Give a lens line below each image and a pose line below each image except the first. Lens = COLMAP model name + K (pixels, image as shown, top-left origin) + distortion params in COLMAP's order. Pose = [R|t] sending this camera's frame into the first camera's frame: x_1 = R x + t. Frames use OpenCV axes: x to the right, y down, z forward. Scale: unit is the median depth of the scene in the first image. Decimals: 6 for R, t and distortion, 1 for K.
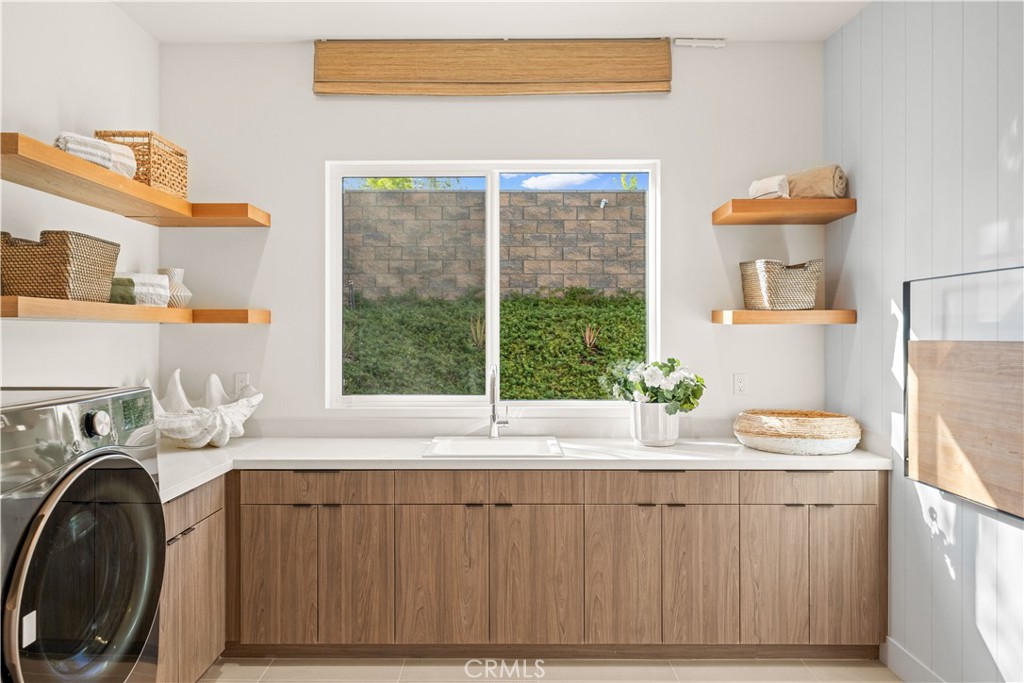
lens RADIAL K [[686.8, 0, 510.7], [0, 686.8, 336.8], [0, 0, 1]] dist [0.003081, 0.002110]
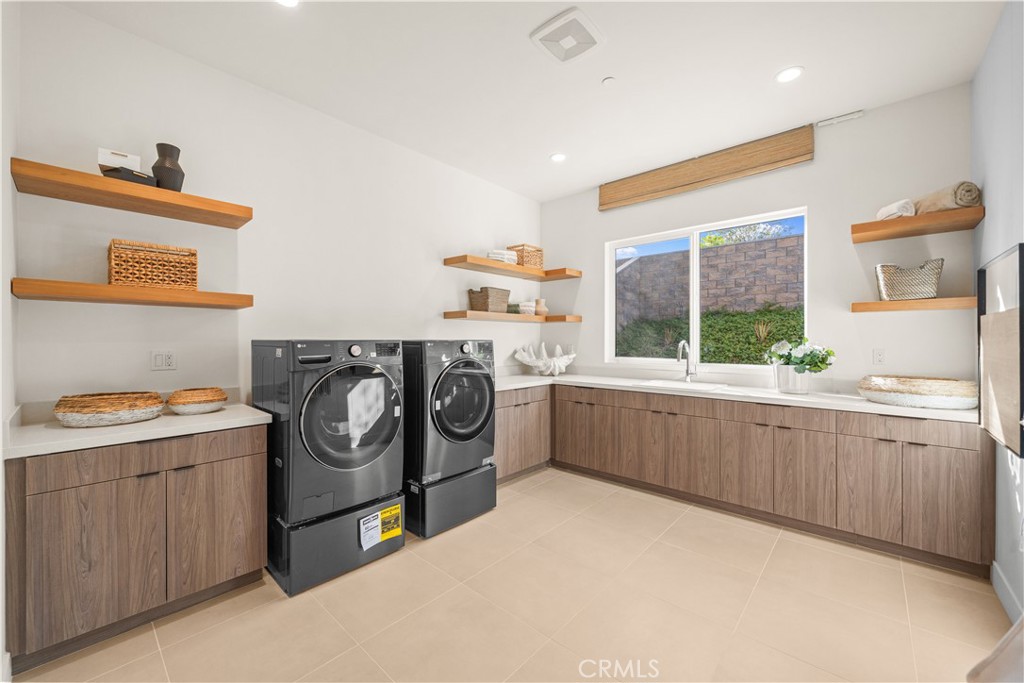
lens RADIAL K [[402.8, 0, 517.4], [0, 402.8, 341.6], [0, 0, 1]] dist [0.000282, 0.000063]
pose [[0.752501, 0.002891, -0.658585, 0.384551], [-0.003066, 0.999995, 0.000888, 0.048285], [0.658584, 0.001351, 0.752506, -0.096592]]
